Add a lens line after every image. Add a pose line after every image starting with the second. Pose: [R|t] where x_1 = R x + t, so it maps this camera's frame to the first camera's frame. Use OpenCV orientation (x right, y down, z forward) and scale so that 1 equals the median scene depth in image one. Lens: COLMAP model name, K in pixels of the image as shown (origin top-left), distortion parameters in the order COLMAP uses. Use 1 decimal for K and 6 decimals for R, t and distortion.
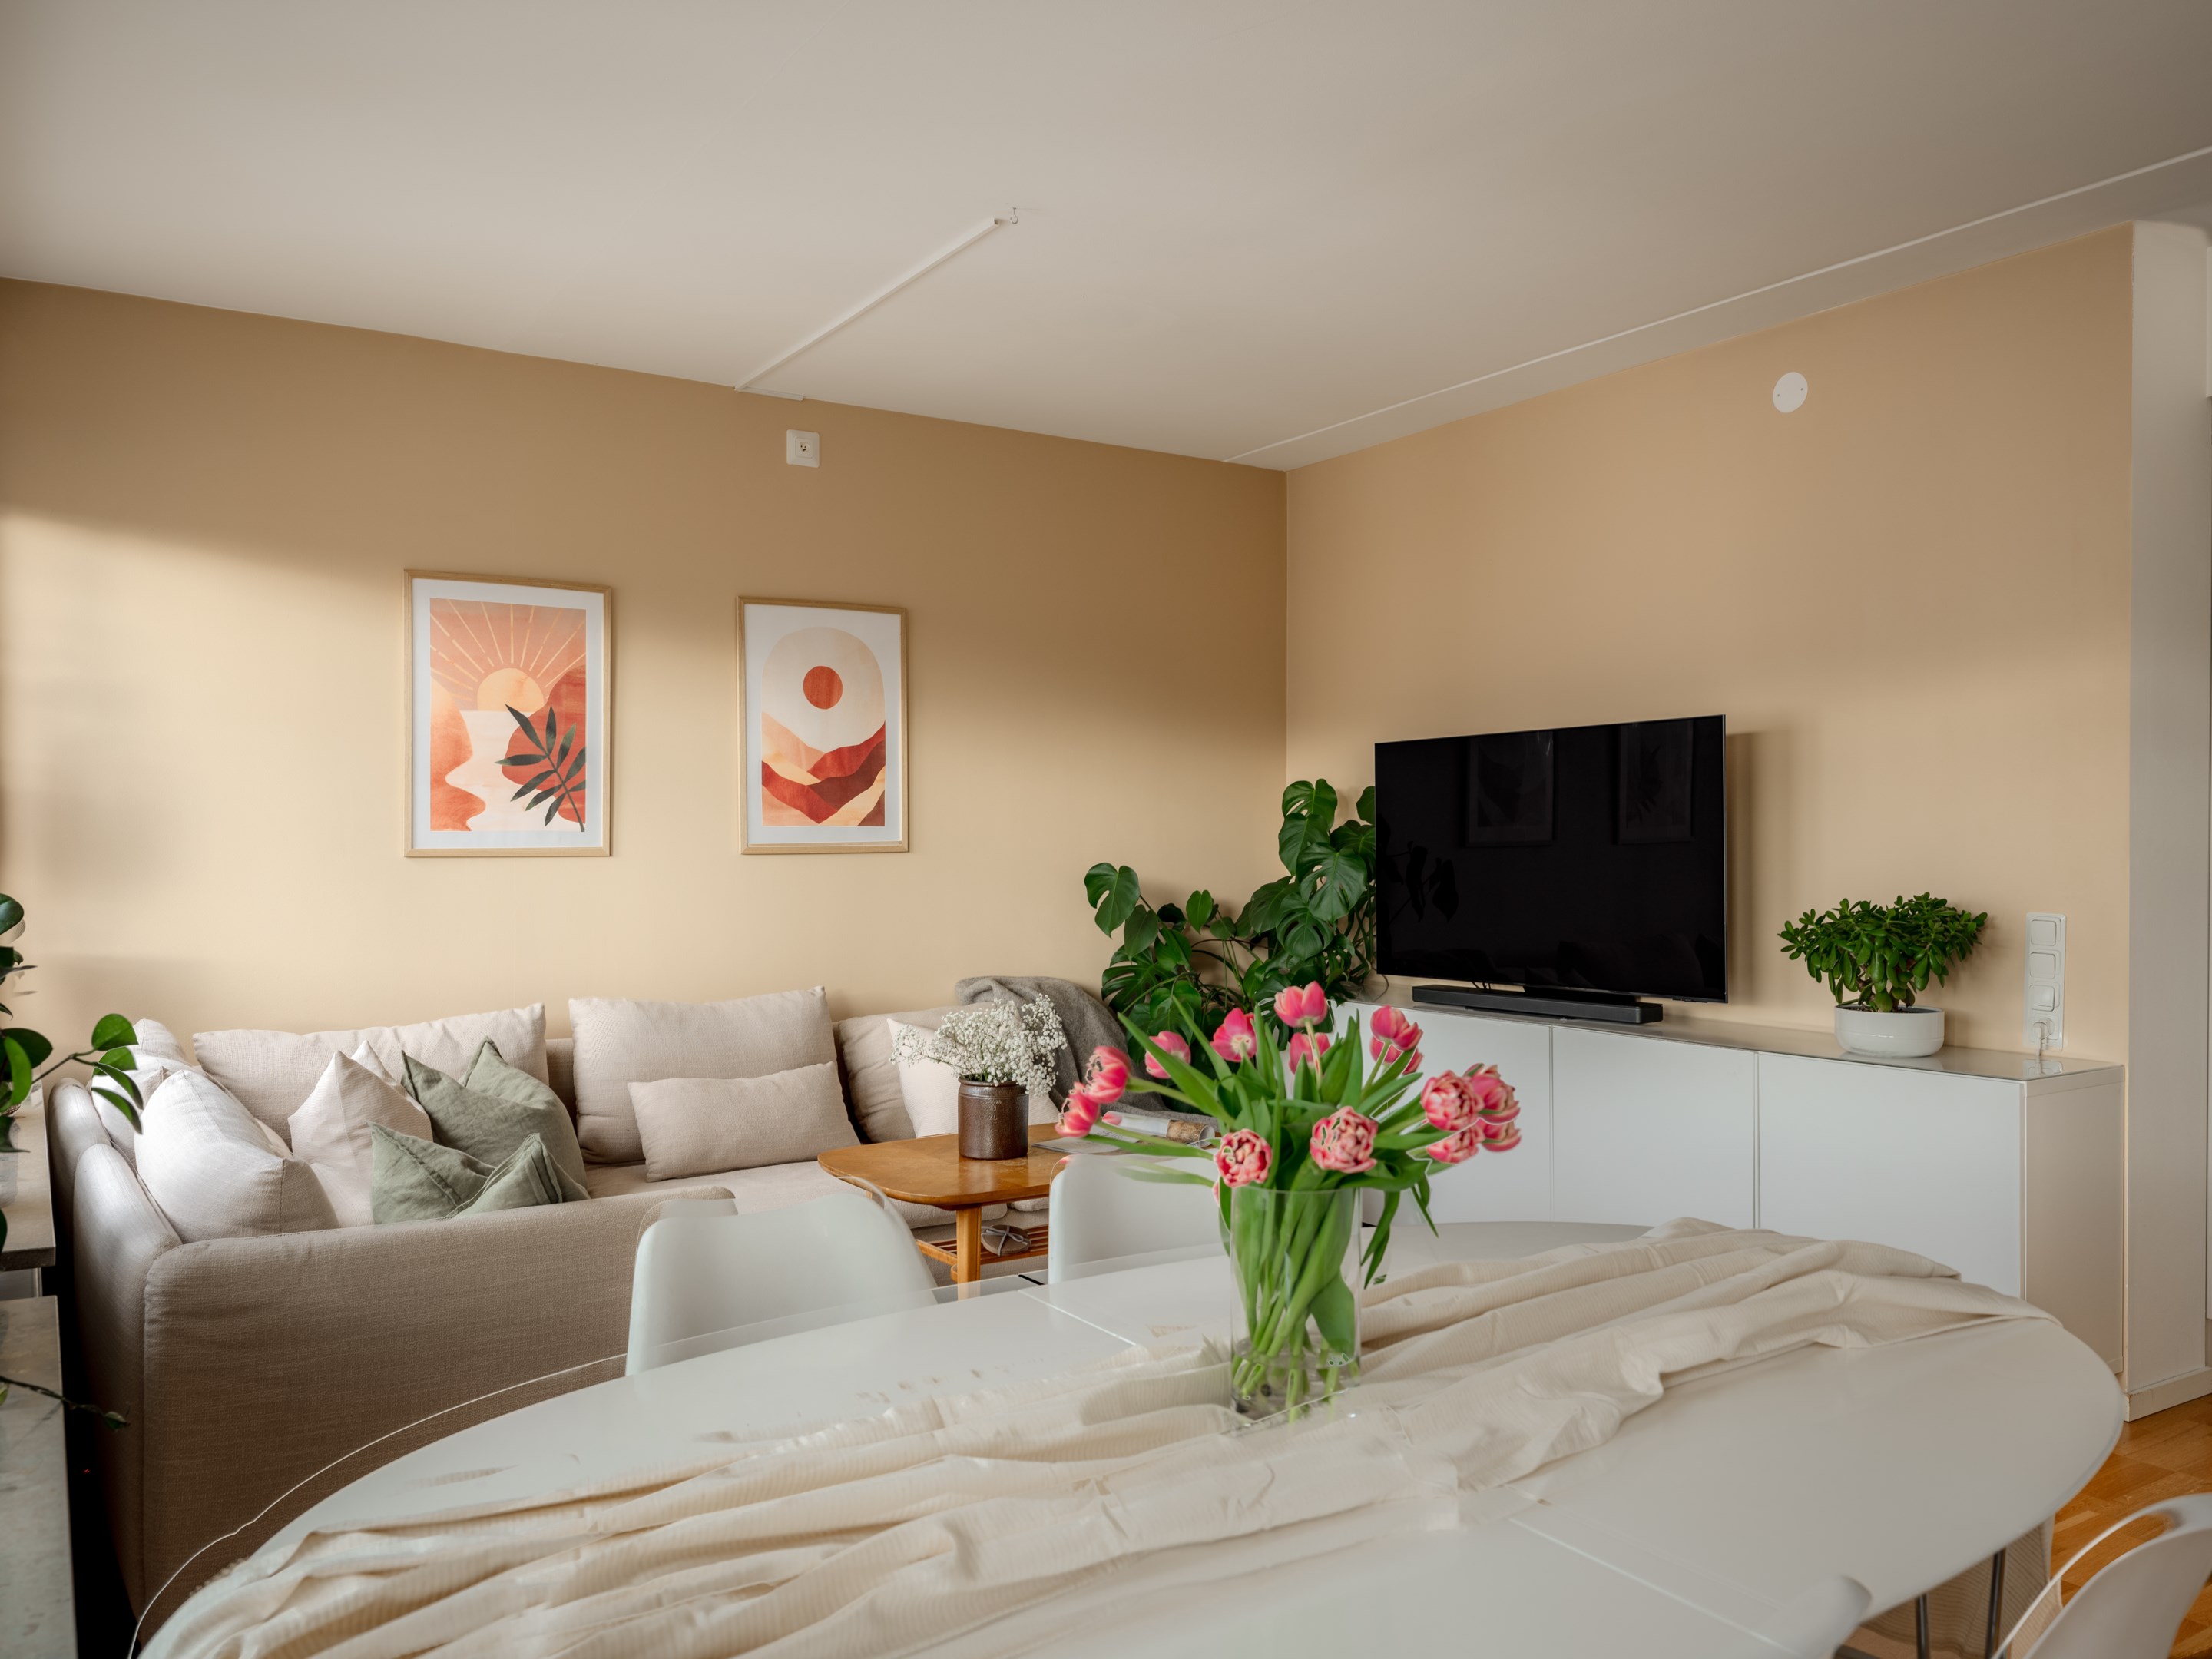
lens RADIAL K [[1682.1, 0, 1083.0], [0, 1682.1, 848.3], [0, 0, 1]] dist [0.003581, 0.003277]
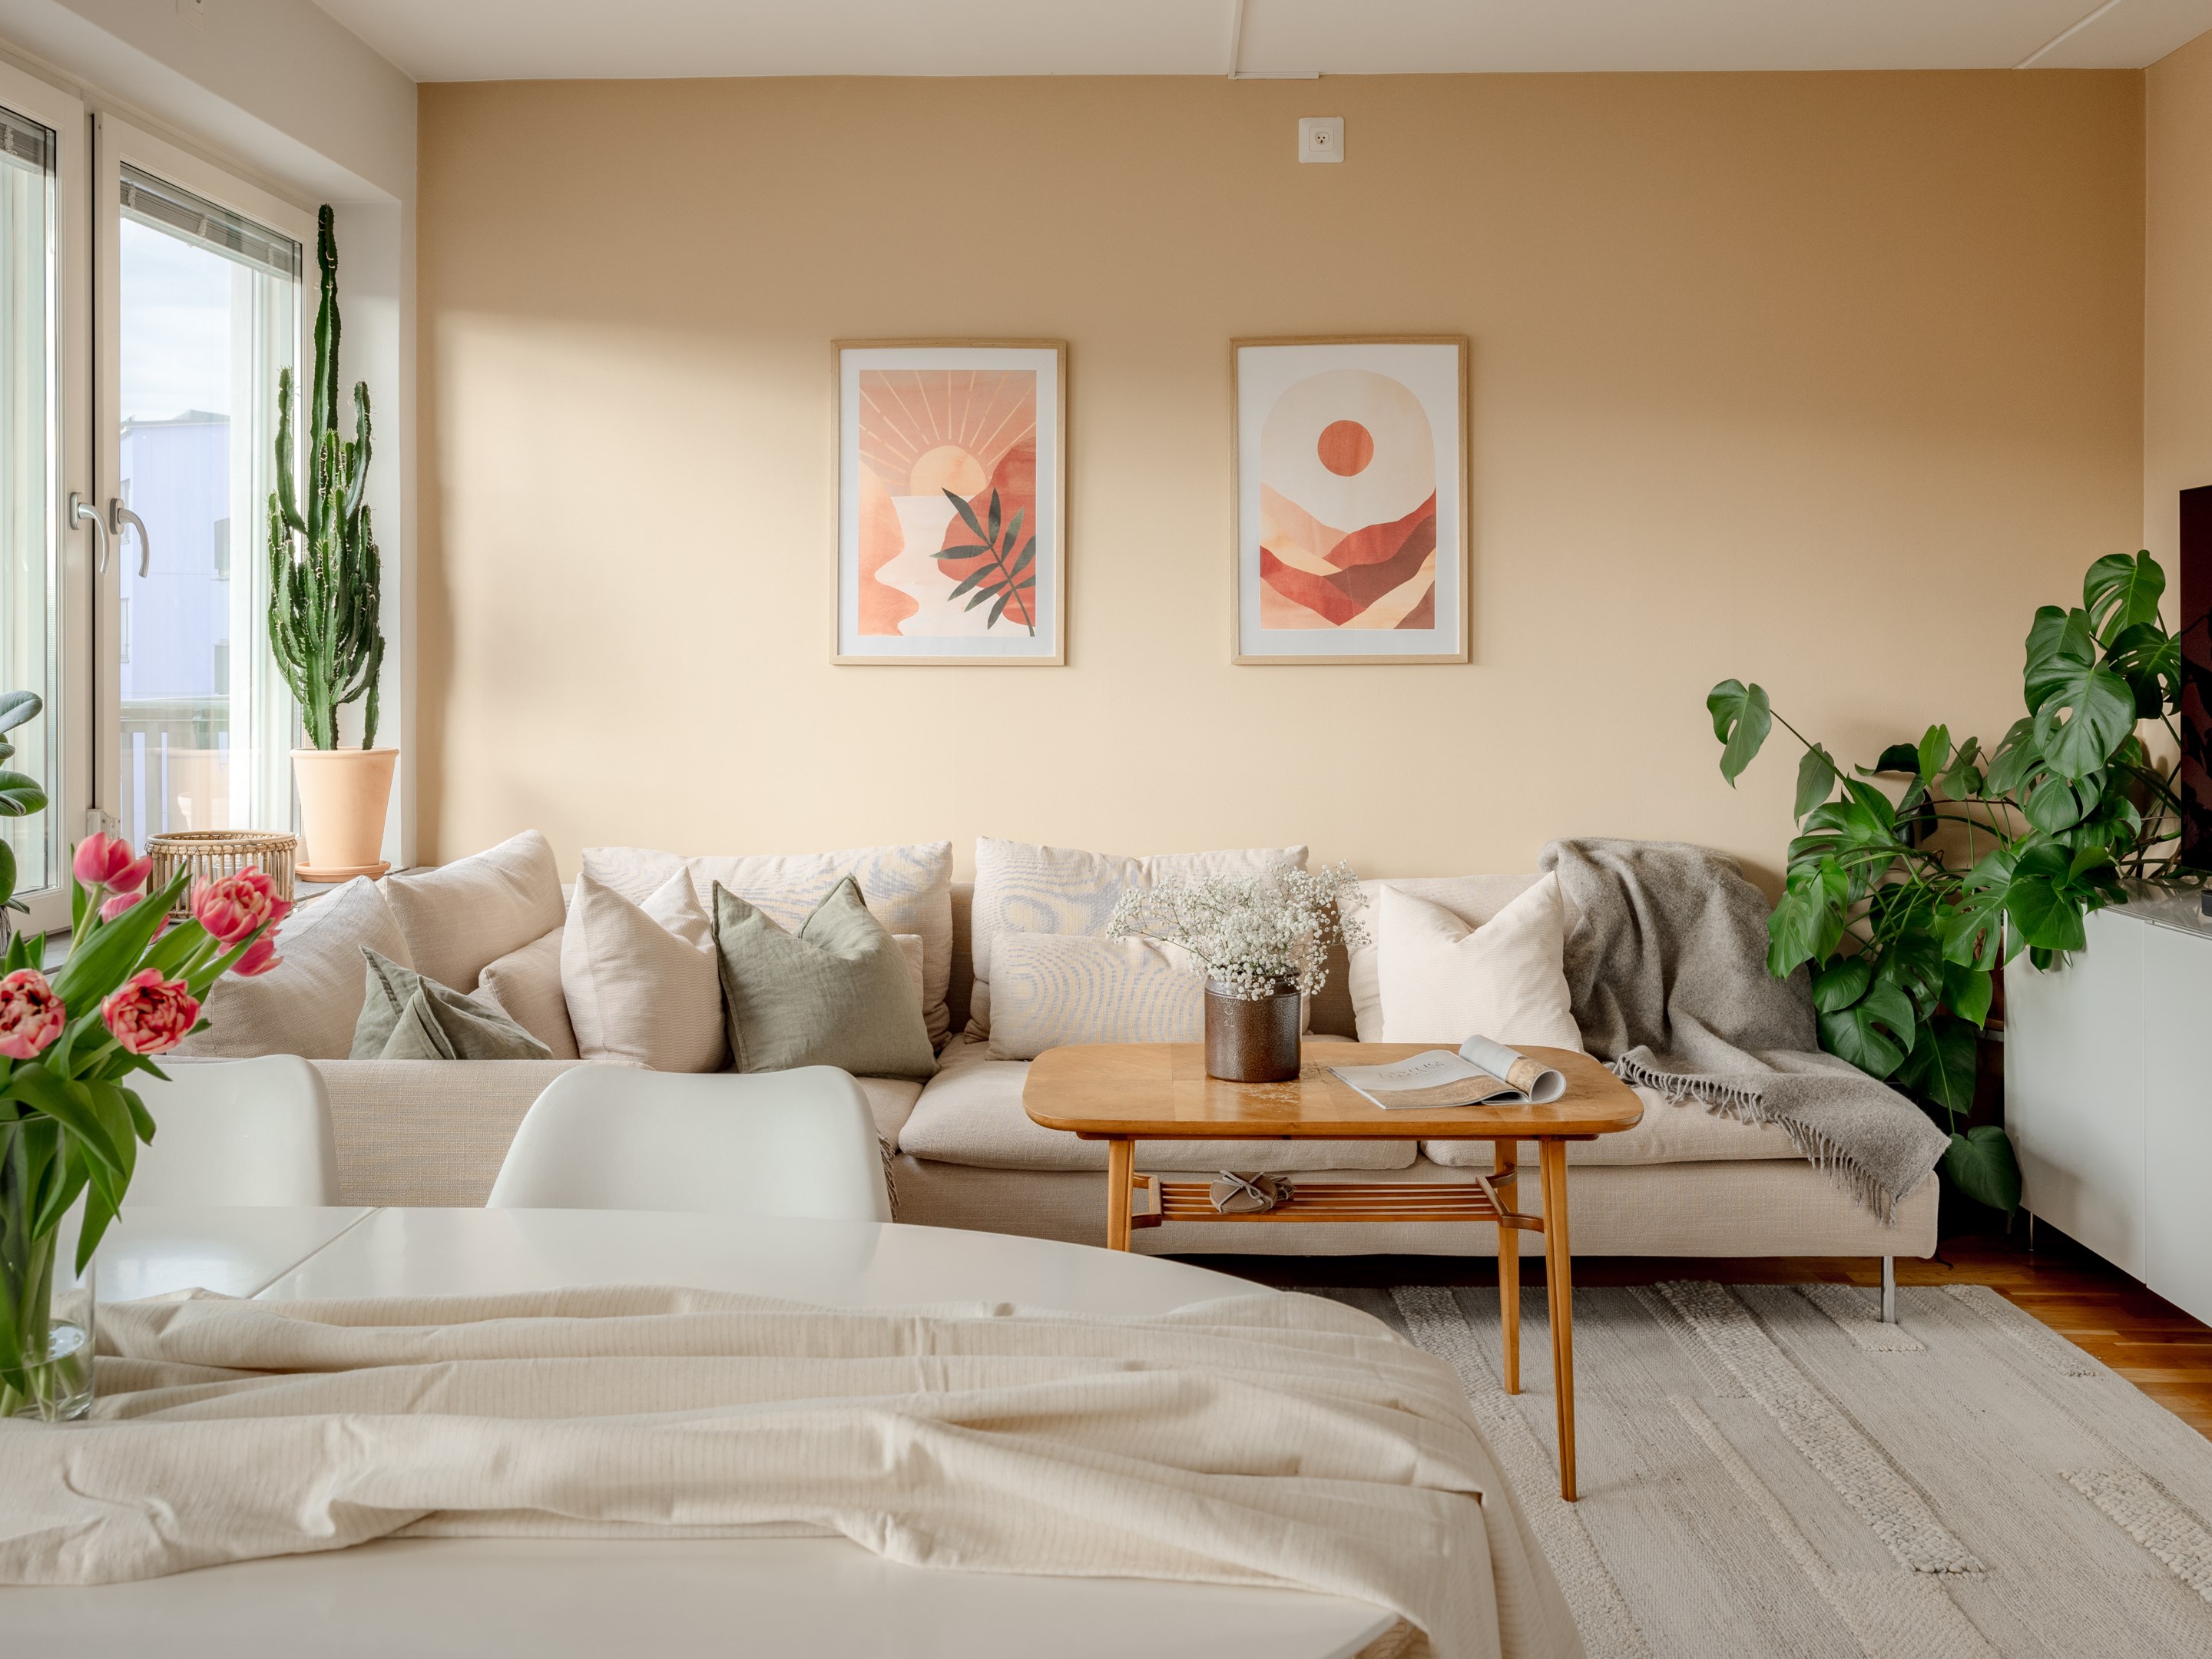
lens RADIAL K [[2091.5, 0, 1126.1], [0, 2091.5, 662.9], [0, 0, 1]] dist [-0.003948, 0.000000]
pose [[0.818878, 0.006861, -0.573926, 0.336990], [-0.005197, 0.999976, 0.004538, -0.001488], [0.573944, -0.000733, 0.818894, 0.174793]]
